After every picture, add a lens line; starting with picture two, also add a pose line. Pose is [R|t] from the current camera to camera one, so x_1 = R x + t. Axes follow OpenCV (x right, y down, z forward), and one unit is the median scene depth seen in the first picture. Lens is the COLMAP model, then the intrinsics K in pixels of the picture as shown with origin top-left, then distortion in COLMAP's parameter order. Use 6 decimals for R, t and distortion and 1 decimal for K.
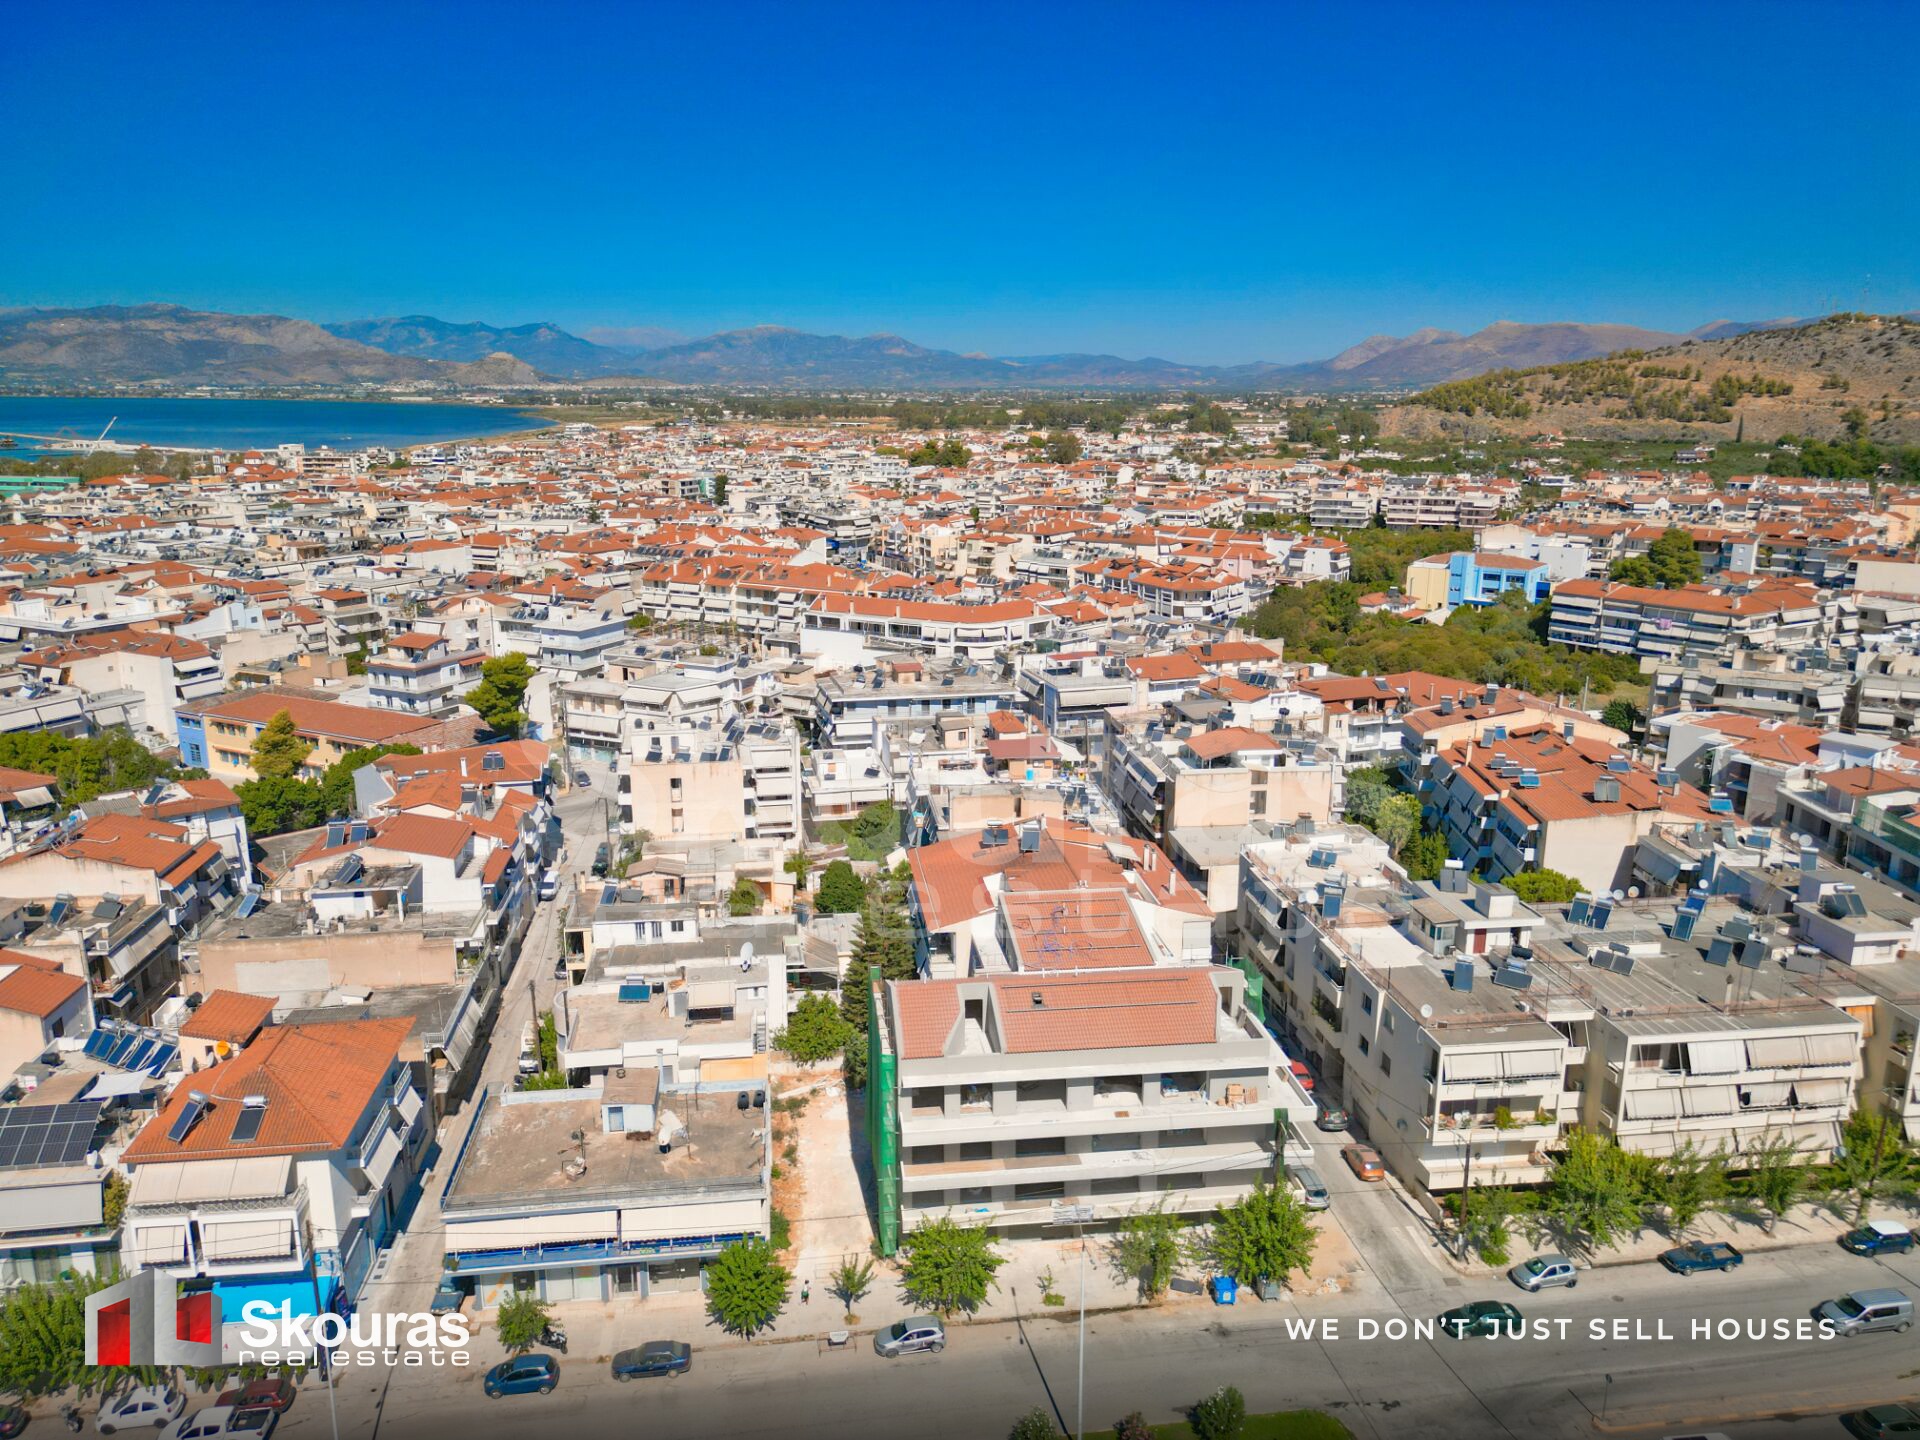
lens RADIAL K [[1332.3, 0, 953.9], [0, 1332.3, 745.1], [0, 0, 1]] dist [0.076559, -0.085912]
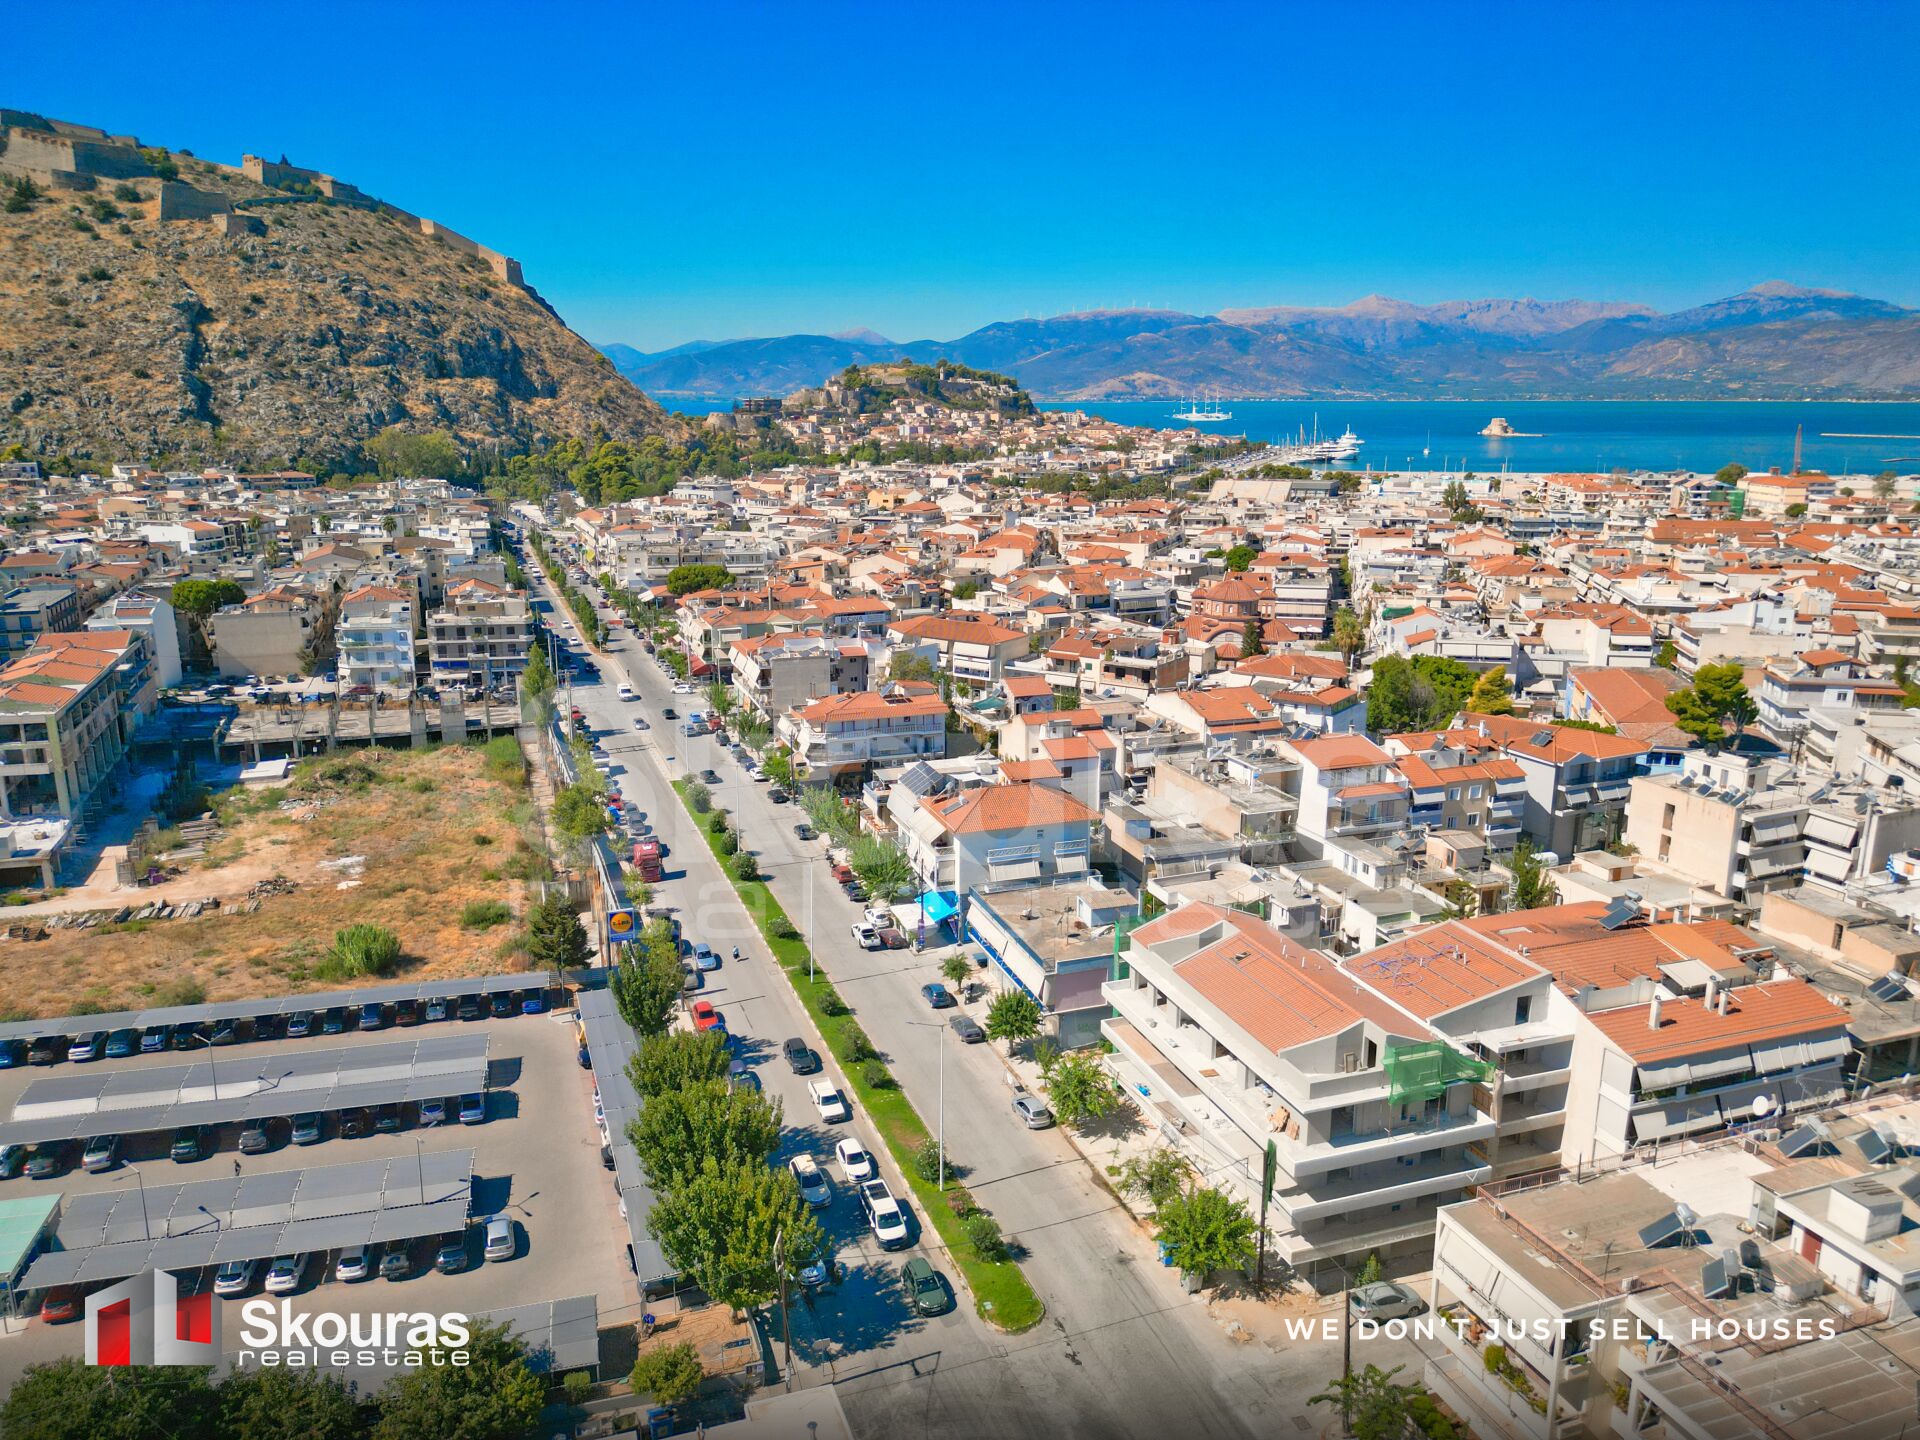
lens RADIAL K [[1337.2, 0, 956.1], [0, 1337.2, 725.2], [0, 0, 1]] dist [0.077589, -0.080532]
pose [[0.203651, 0.227087, -0.952343, 0.440464], [-0.246942, 0.953192, 0.174483, -0.053002], [0.947389, 0.199640, 0.250196, 0.203606]]
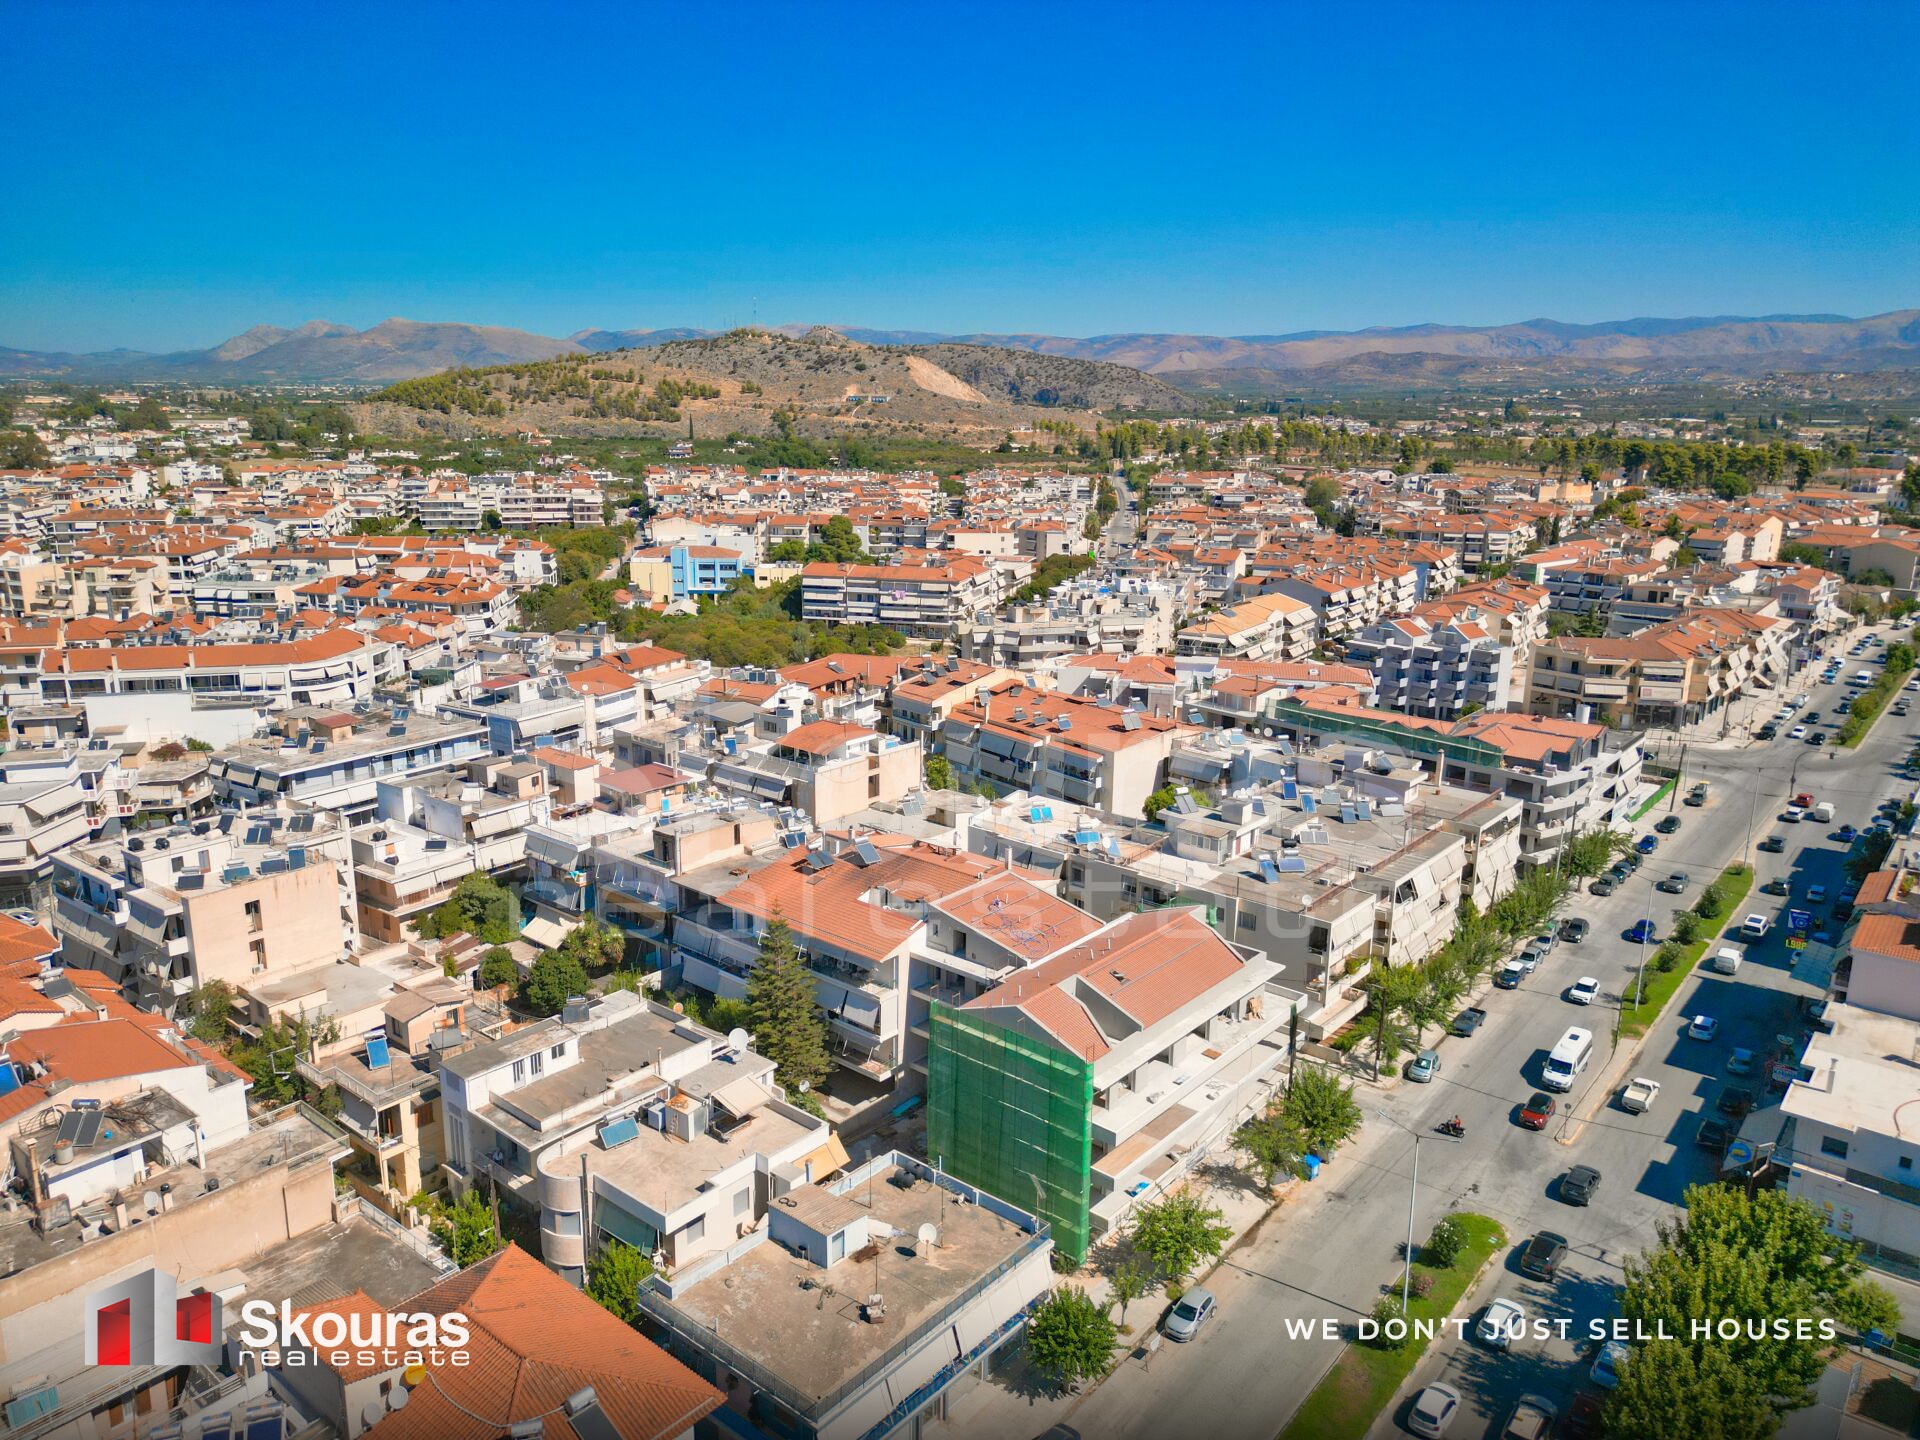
lens RADIAL K [[1332.3, 0, 953.9], [0, 1332.3, 745.1], [0, 0, 1]] dist [0.076559, -0.085912]
pose [[0.734349, -0.165535, 0.658278, -0.302645], [0.164121, 0.984333, 0.064441, -0.034359], [-0.658632, 0.060715, 0.750012, 0.122672]]
